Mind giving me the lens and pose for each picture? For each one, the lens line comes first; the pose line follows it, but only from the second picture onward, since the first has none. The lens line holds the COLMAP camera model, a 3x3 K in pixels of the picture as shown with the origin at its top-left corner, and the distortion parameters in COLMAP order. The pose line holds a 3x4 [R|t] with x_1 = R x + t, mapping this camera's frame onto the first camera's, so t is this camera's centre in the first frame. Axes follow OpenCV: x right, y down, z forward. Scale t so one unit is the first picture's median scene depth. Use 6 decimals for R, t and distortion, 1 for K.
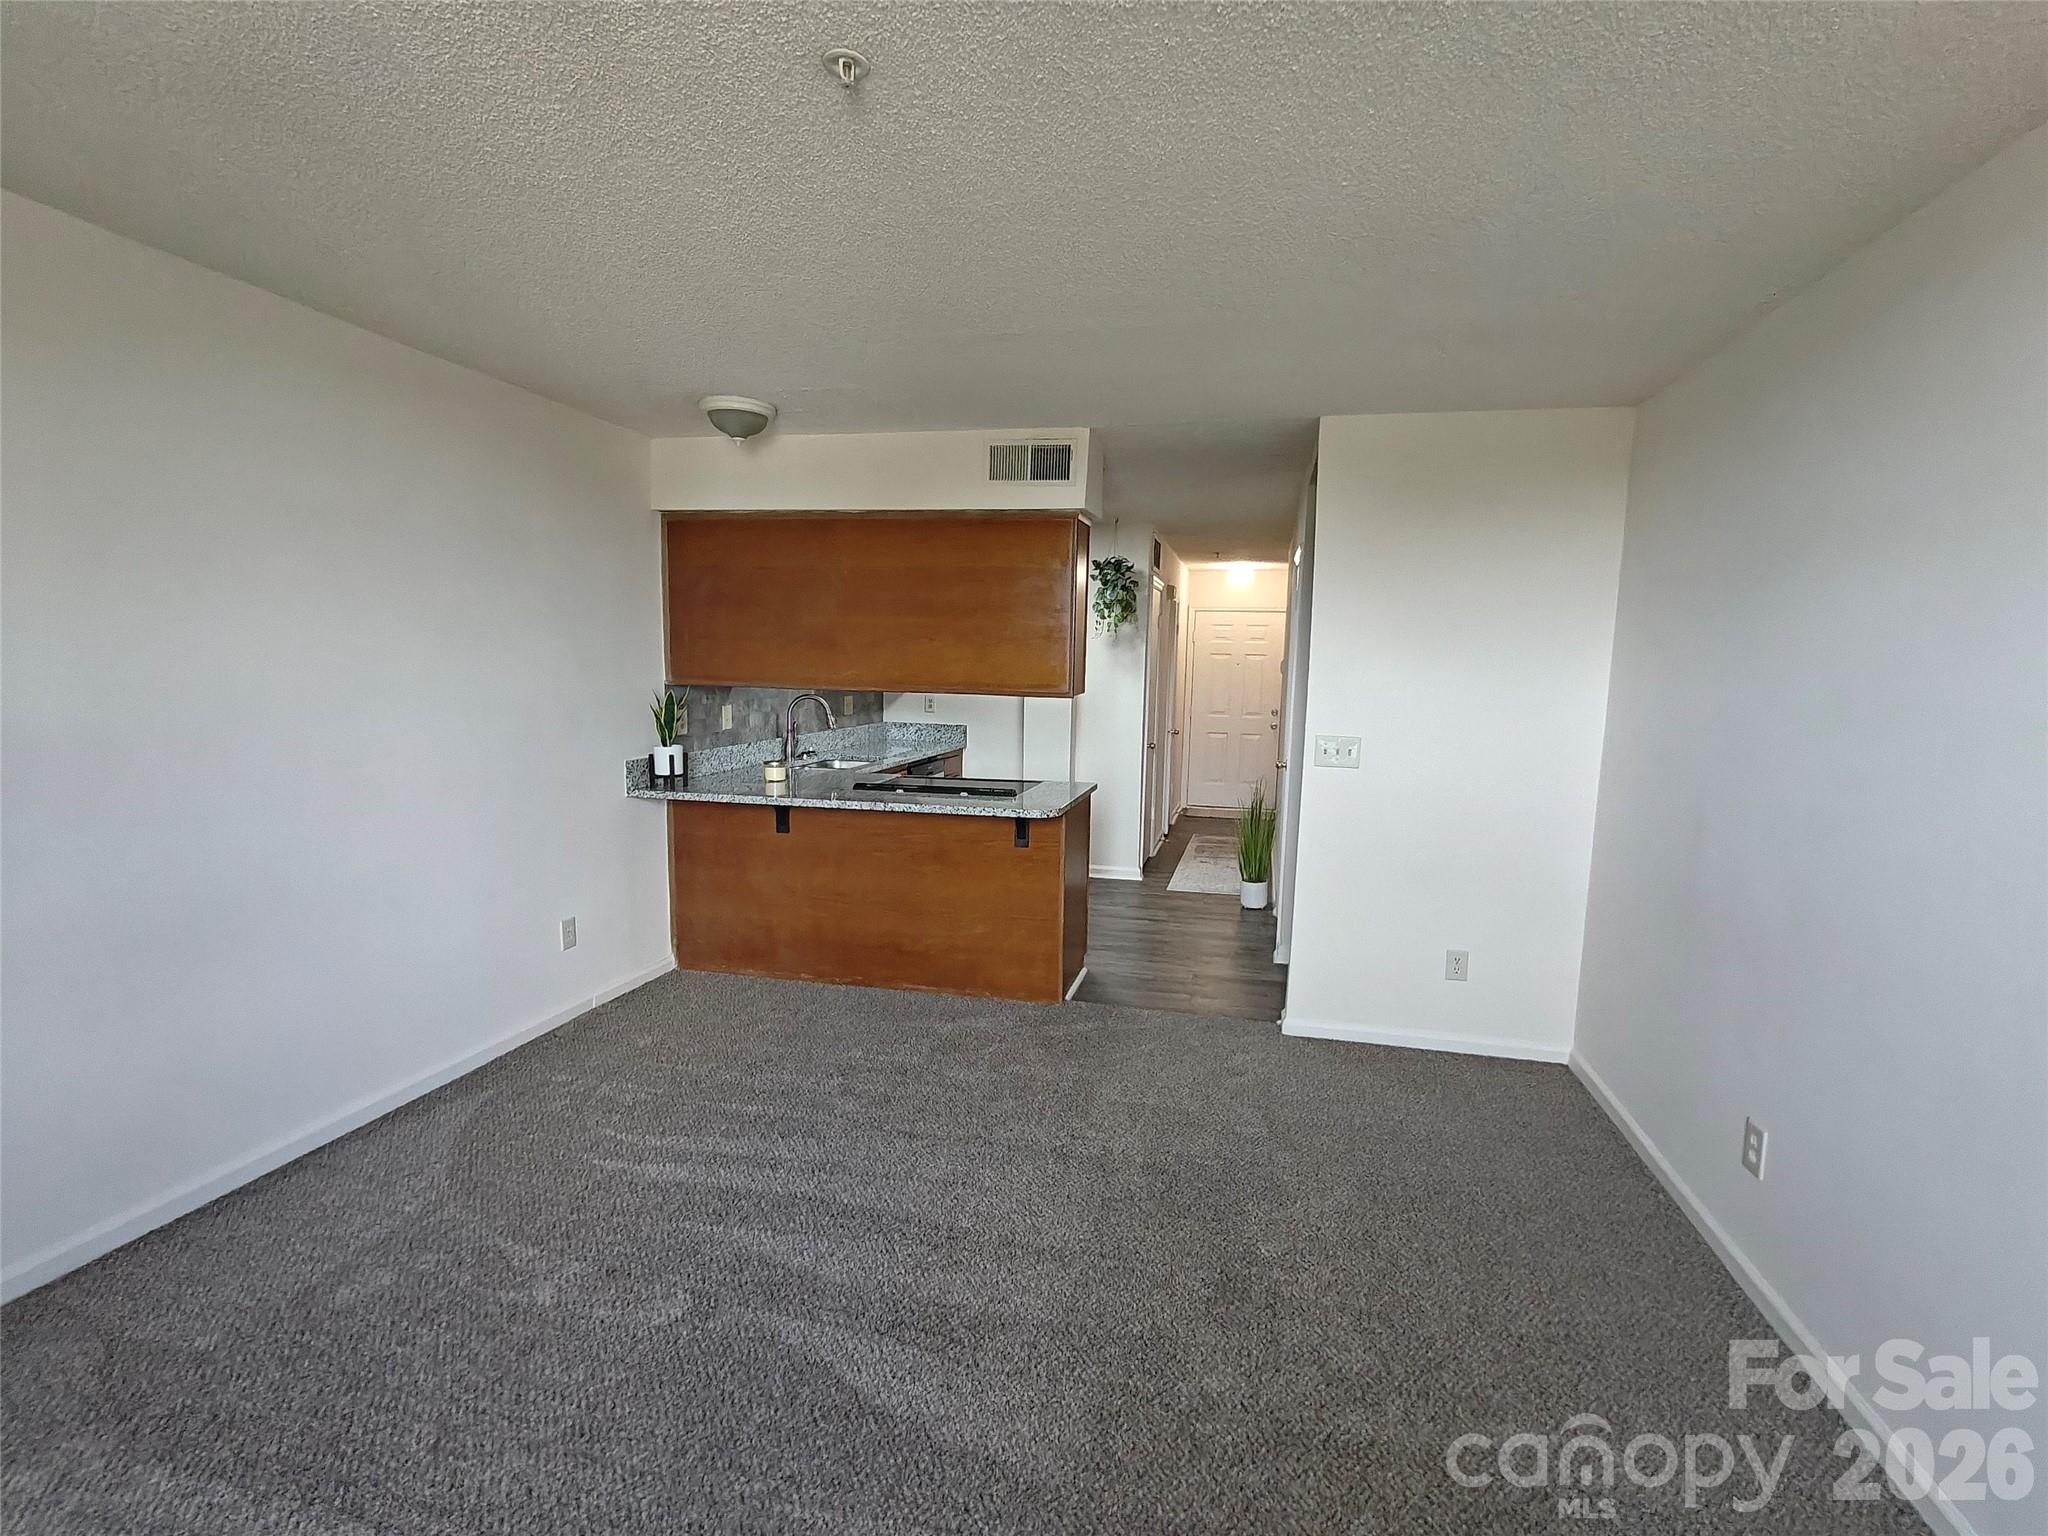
lens RADIAL K [[964.2, 0, 1024.4], [0, 964.2, 766.1], [0, 0, 1]] dist [0.003141, 0.000581]
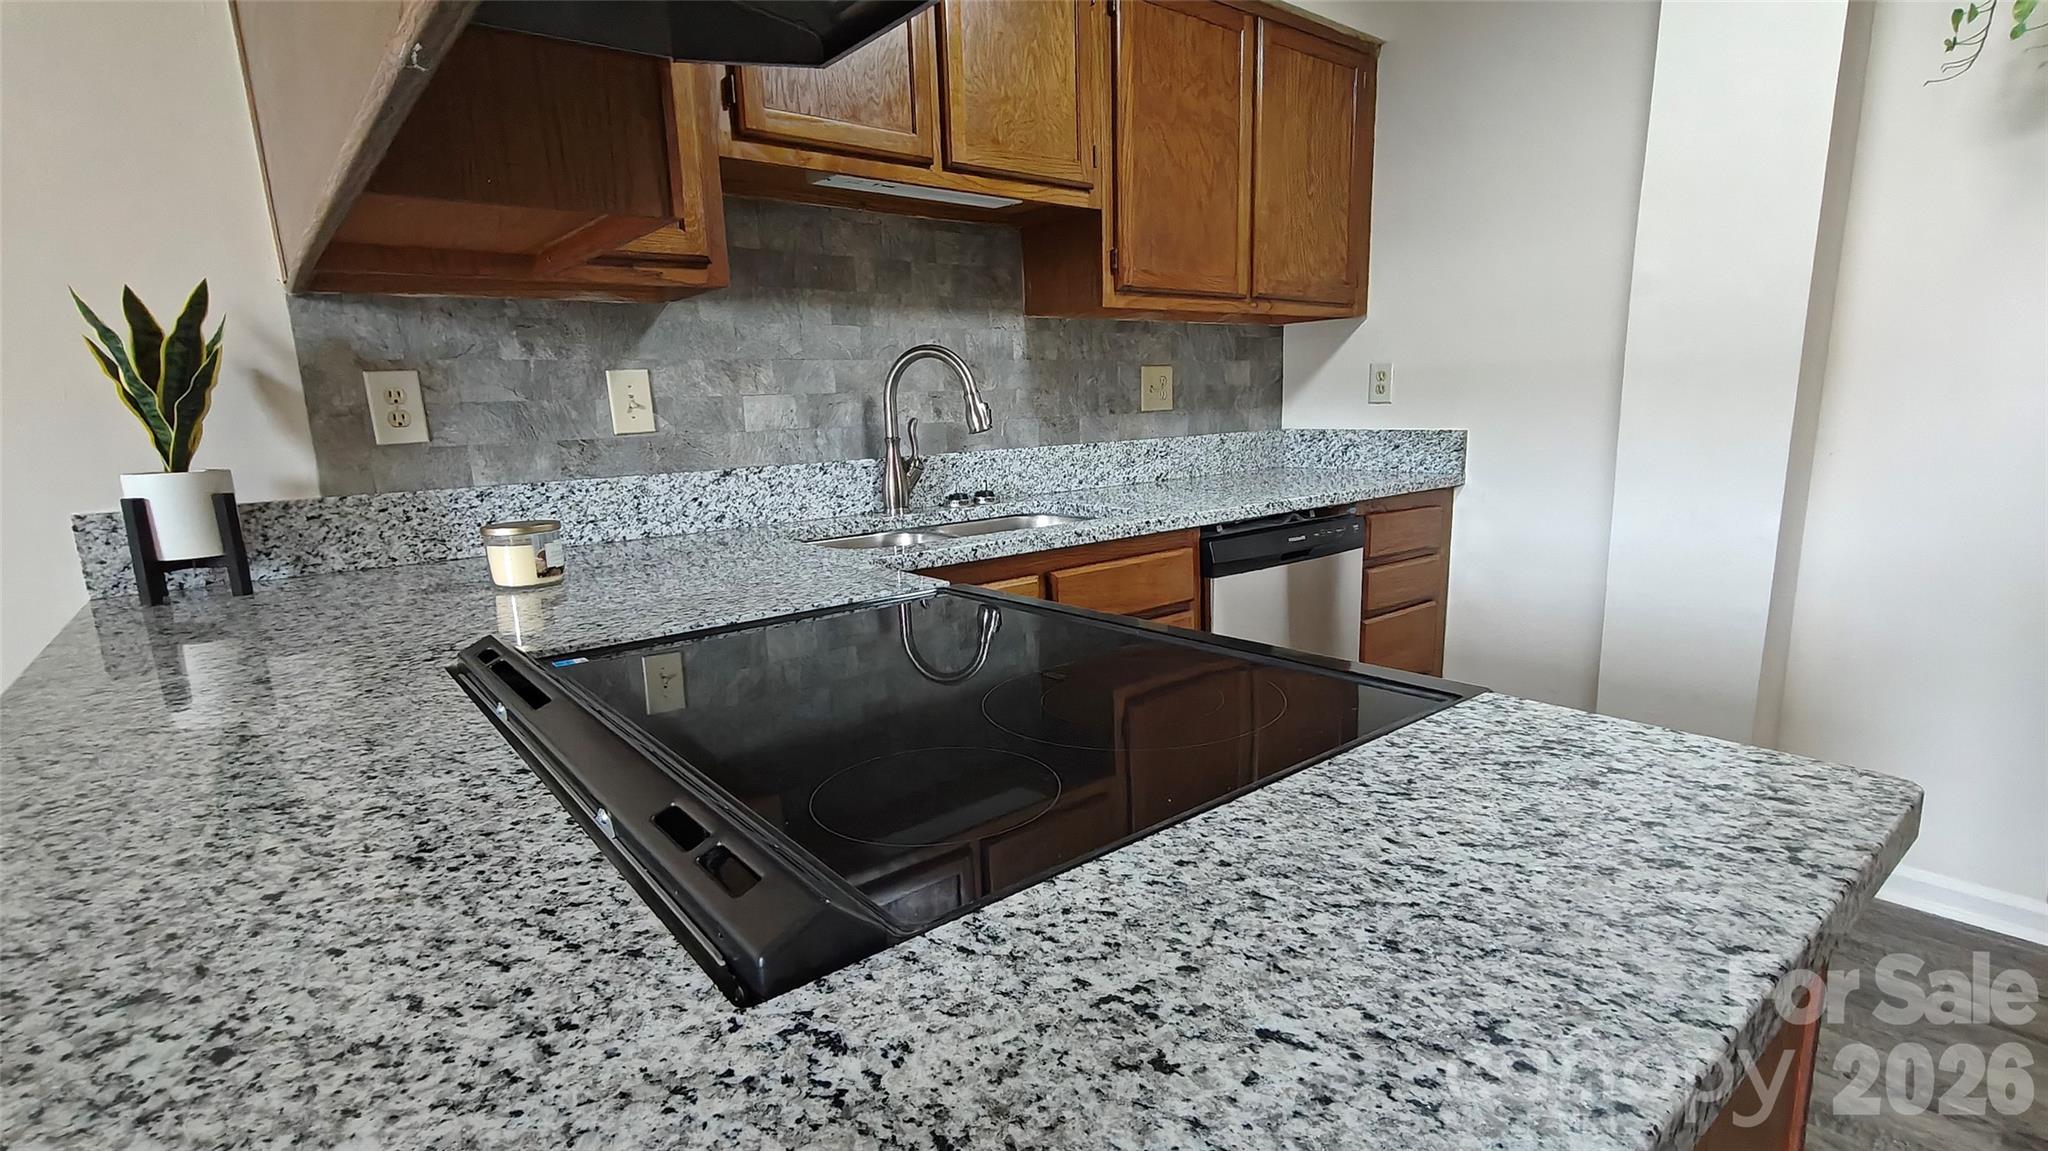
lens RADIAL K [[969.3, 0, 1021.5], [0, 969.3, 590.8], [0, 0, 1]] dist [0.000046, 0.001092]
pose [[0.796493, 0.069282, -0.600666, 0.054712], [-0.017270, 0.995615, 0.091937, -0.013487], [0.604402, -0.062854, 0.794197, 0.775713]]
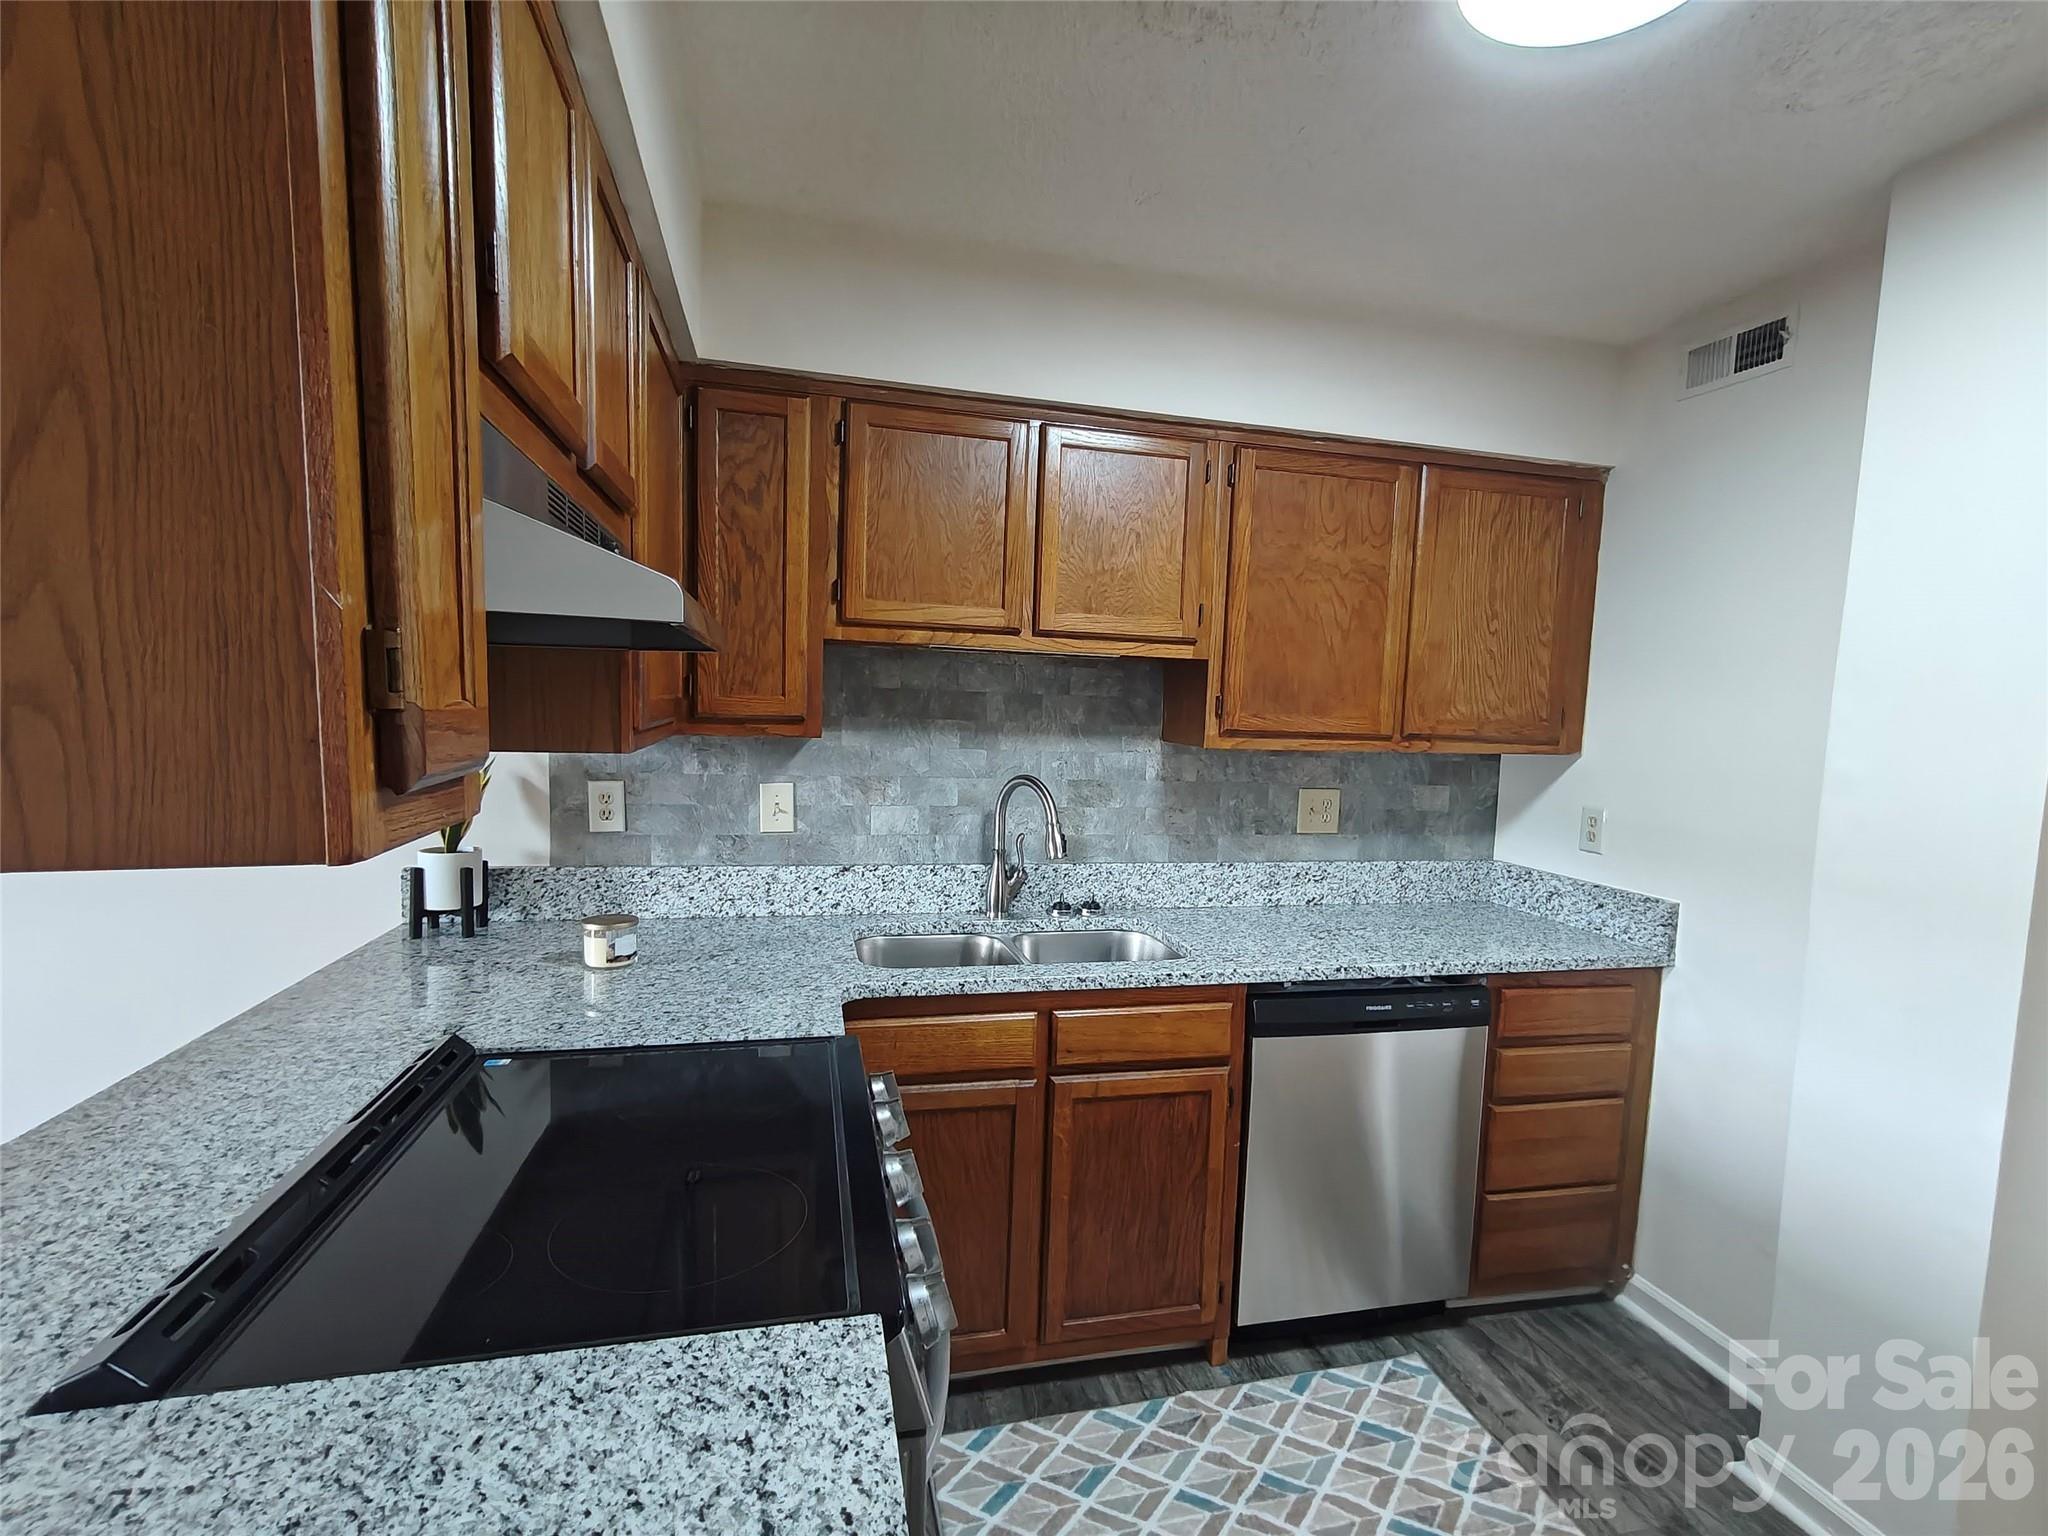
lens RADIAL K [[964.2, 0, 1035.3], [0, 964.2, 775.3], [0, 0, 1]] dist [0.003141, 0.000581]
pose [[0.469814, 0.060913, -0.880661, 0.181375], [-0.122127, 0.992508, 0.003498, -0.084013], [0.874277, 0.105909, 0.473733, 0.875022]]
